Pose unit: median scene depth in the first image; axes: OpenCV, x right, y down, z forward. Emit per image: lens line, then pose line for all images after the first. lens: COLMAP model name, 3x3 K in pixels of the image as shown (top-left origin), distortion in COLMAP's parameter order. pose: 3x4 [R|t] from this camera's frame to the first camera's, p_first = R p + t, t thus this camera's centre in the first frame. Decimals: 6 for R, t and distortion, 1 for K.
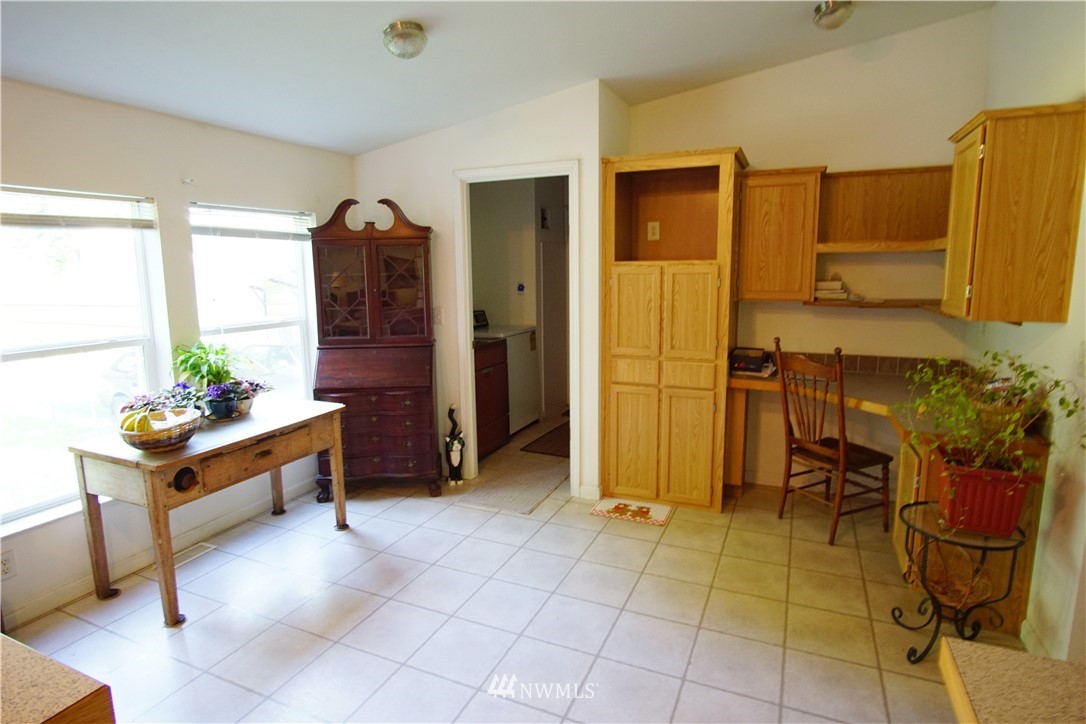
lens RADIAL K [[581.0, 0, 545.7], [0, 581.0, 355.3], [0, 0, 1]] dist [-0.016848, 0.000783]
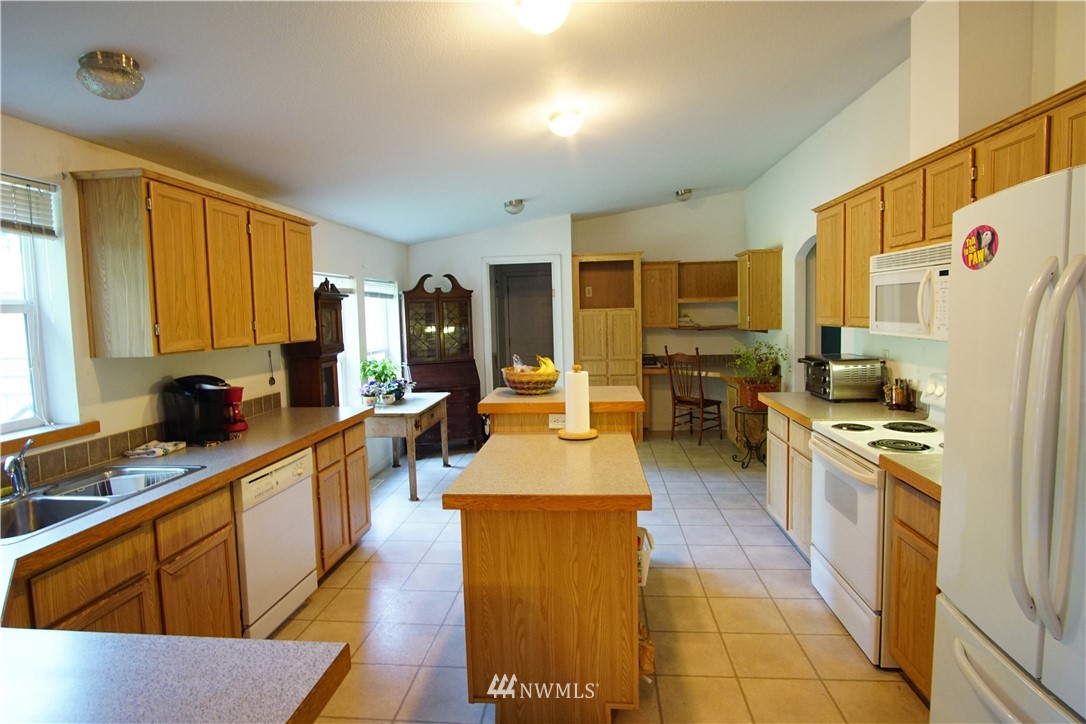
lens RADIAL K [[581.0, 0, 545.7], [0, 581.0, 355.3], [0, 0, 1]] dist [-0.016848, 0.000783]
pose [[0.947629, -0.039416, 0.316932, -0.581468], [0.064450, 0.995540, -0.068894, 0.104980], [-0.312803, 0.085713, 0.945943, -0.701787]]
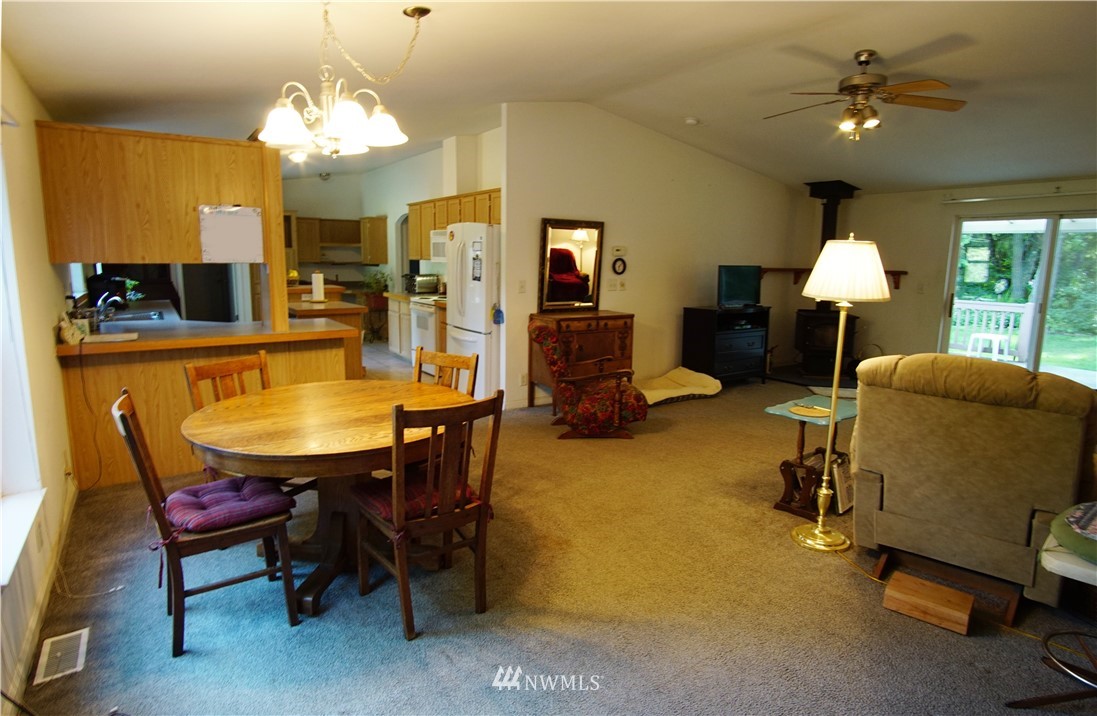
lens RADIAL K [[578.2, 0, 550.5], [0, 578.2, 345.7], [0, 0, 1]] dist [-0.069357, -0.000156]
pose [[0.517808, -0.112893, 0.848016, -1.427419], [0.103320, 0.992252, 0.069006, 0.245311], [-0.849235, 0.051885, 0.525460, -1.486587]]
